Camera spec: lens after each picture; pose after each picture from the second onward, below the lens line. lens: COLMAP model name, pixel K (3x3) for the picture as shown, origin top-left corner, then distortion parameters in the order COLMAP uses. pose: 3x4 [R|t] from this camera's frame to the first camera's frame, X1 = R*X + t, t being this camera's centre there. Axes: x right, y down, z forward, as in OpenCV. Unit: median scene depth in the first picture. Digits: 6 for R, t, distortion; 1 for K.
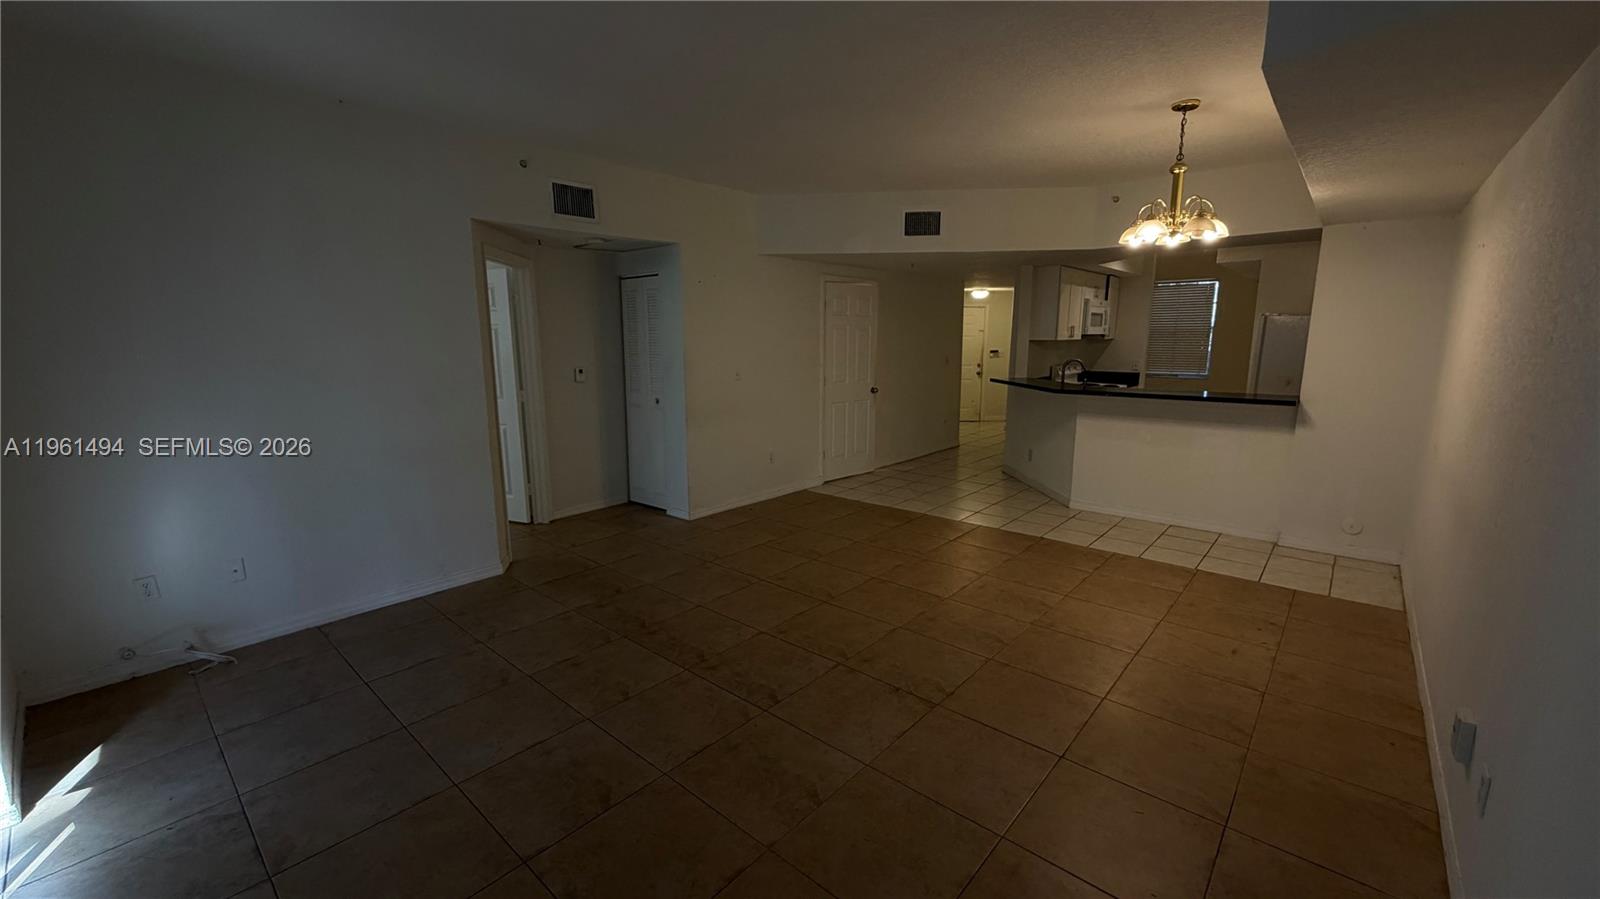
lens RADIAL K [[636.9, 0, 795.3], [0, 636.9, 449.3], [0, 0, 1]] dist [0.000771, -0.000105]
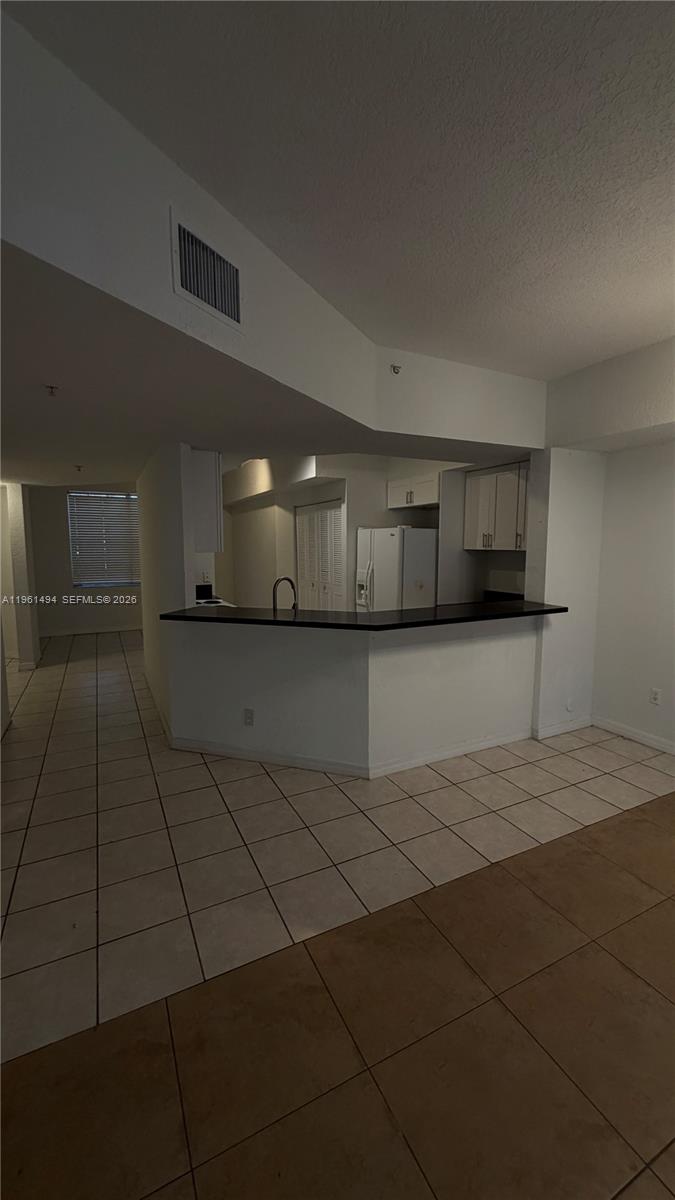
lens RADIAL K [[477.7, 0, 339.0], [0, 477.7, 596.1], [0, 0, 1]] dist [0.000771, -0.000105]
pose [[0.370692, -0.100842, 0.923265, -0.083707], [0.161938, 0.985878, 0.042663, -0.174437], [-0.914529, 0.133697, 0.381788, 0.954226]]
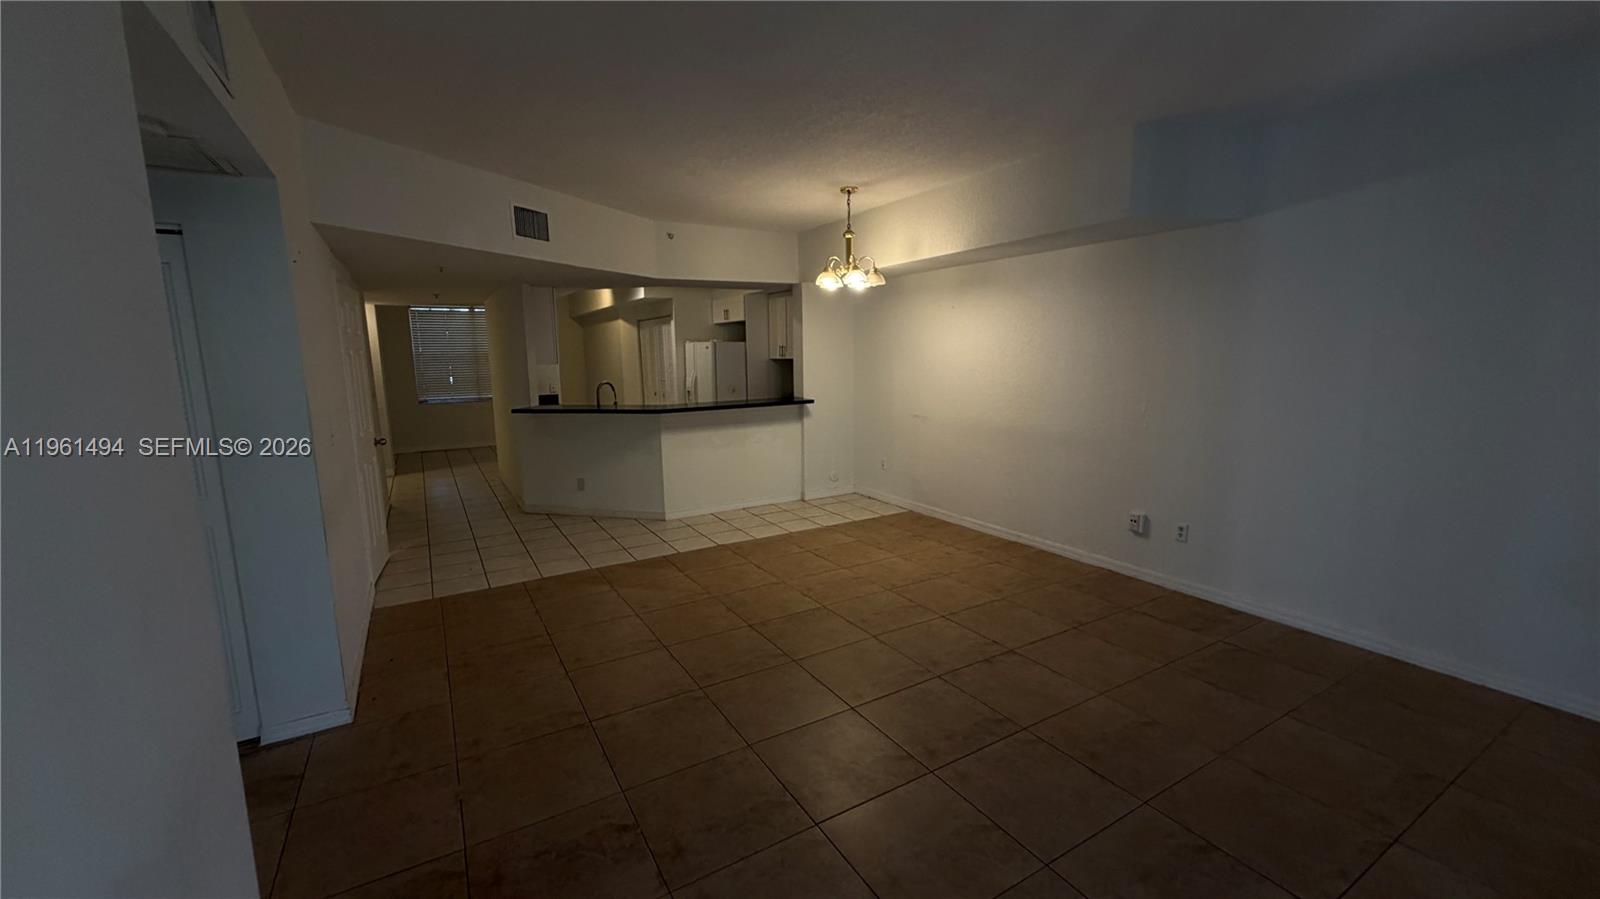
lens RADIAL K [[636.9, 0, 795.3], [0, 636.9, 449.3], [0, 0, 1]] dist [0.000771, -0.000105]
pose [[0.307288, -0.146039, 0.940344, -0.575449], [0.181210, 0.979053, 0.092835, -0.099005], [-0.934204, 0.141872, 0.327315, 0.526068]]
